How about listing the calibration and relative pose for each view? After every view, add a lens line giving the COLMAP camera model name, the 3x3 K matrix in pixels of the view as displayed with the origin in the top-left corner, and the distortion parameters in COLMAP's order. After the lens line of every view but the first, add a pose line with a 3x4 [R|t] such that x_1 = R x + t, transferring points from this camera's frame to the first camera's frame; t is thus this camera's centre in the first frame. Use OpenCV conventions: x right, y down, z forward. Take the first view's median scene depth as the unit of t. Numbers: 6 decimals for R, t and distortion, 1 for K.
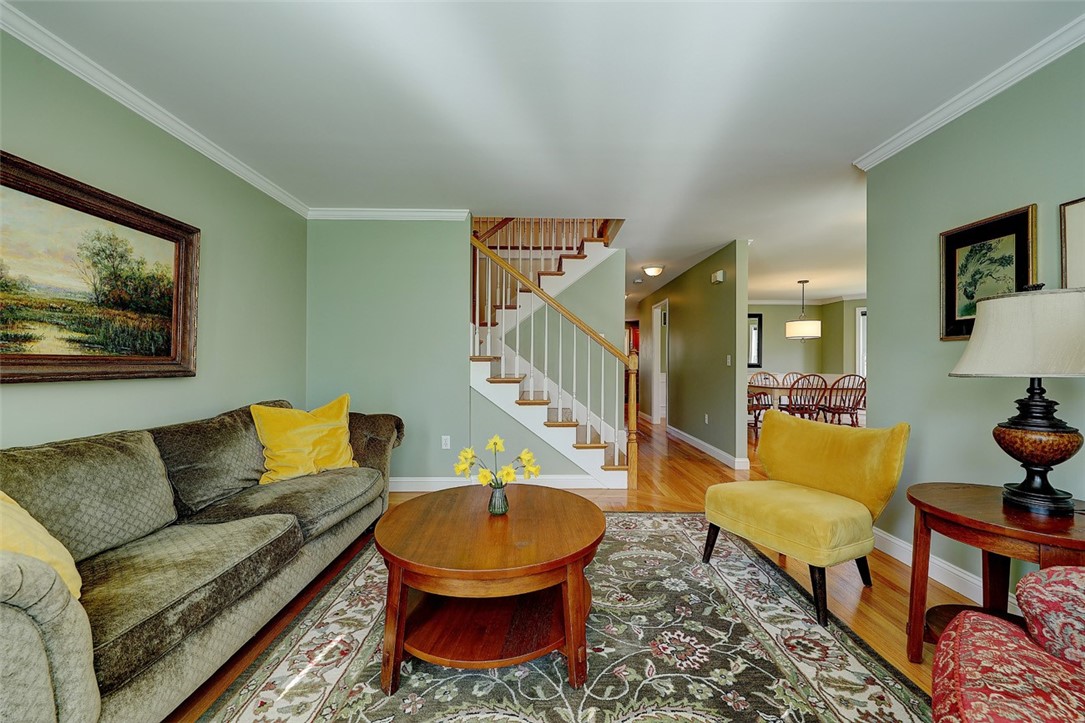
lens RADIAL K [[419.0, 0, 544.2], [0, 419.0, 363.3], [0, 0, 1]] dist [0.002232, 0.000059]
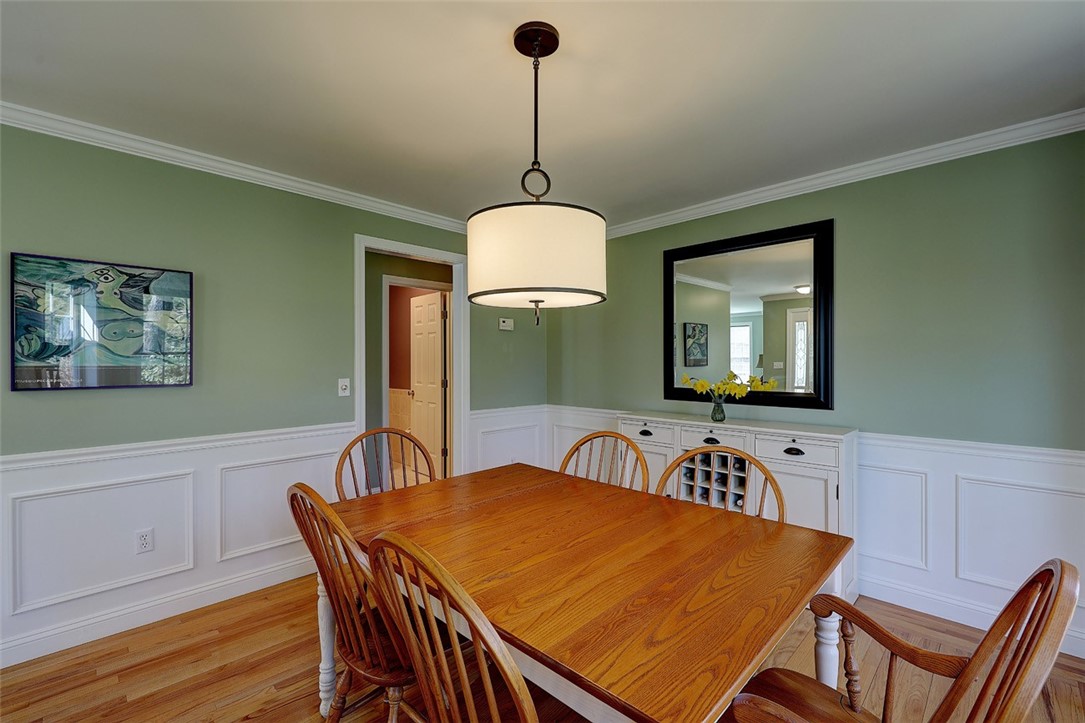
lens RADIAL K [[471.6, 0, 549.4], [0, 471.6, 365.0], [0, 0, 1]] dist [0.003887, 0.000310]
pose [[0.708717, -0.001632, -0.705491, 0.833851], [0.007799, 0.999954, 0.005522, -0.030839], [0.705450, -0.009416, 0.708697, 0.871415]]
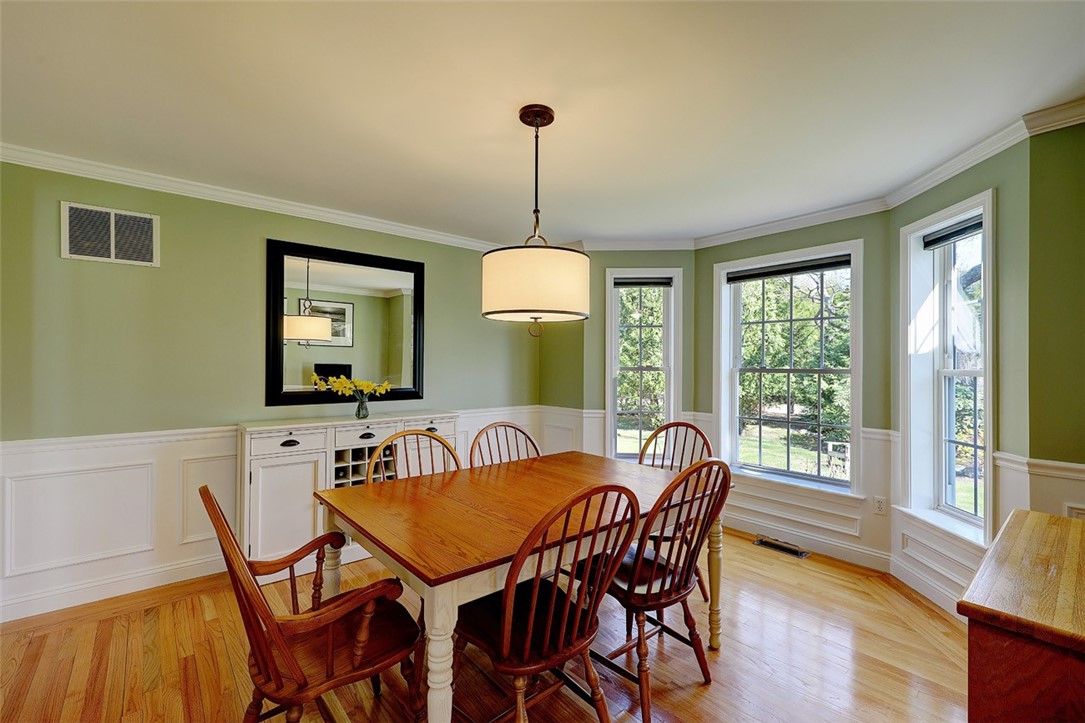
lens RADIAL K [[471.6, 0, 548.5], [0, 471.6, 365.1], [0, 0, 1]] dist [0.003887, 0.000310]
pose [[0.768959, 0.000765, 0.639298, 0.443574], [-0.003339, 0.999990, 0.002819, -0.031716], [-0.639290, -0.004303, 0.768954, 0.791340]]
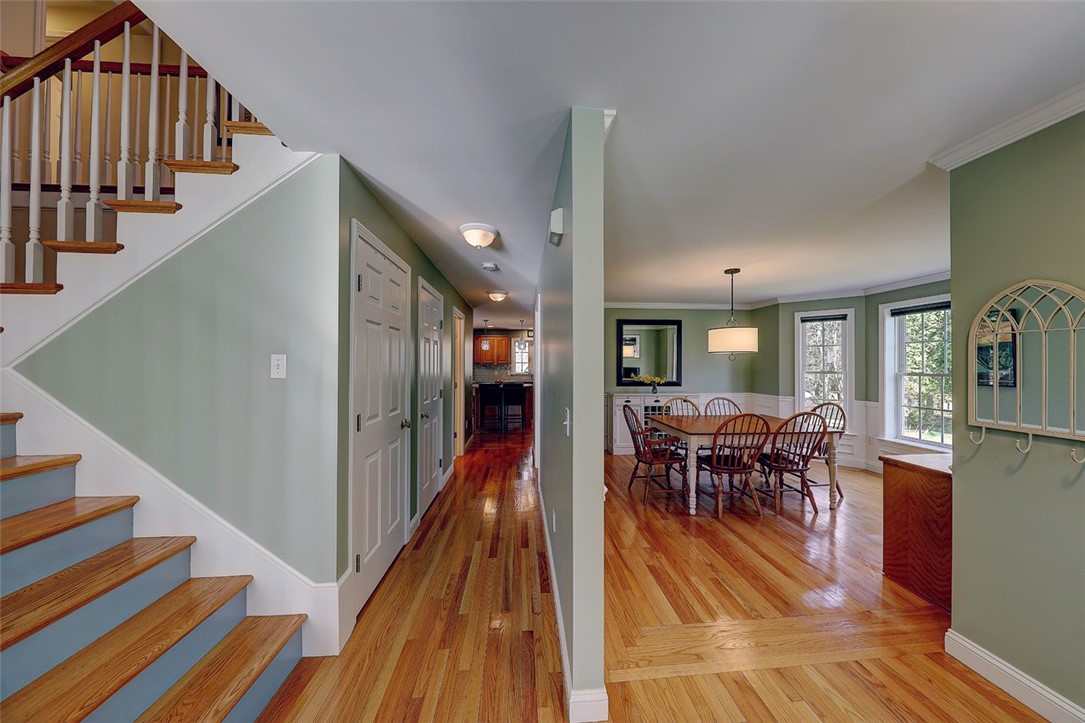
lens RADIAL K [[342.5, 0, 544.8], [0, 342.5, 360.1], [0, 0, 1]] dist [-0.002501, -0.000060]
pose [[0.997790, -0.000181, 0.066453, 0.286287], [0.000958, 0.999931, -0.011675, -0.044856], [-0.066446, 0.011713, 0.997721, 0.483725]]
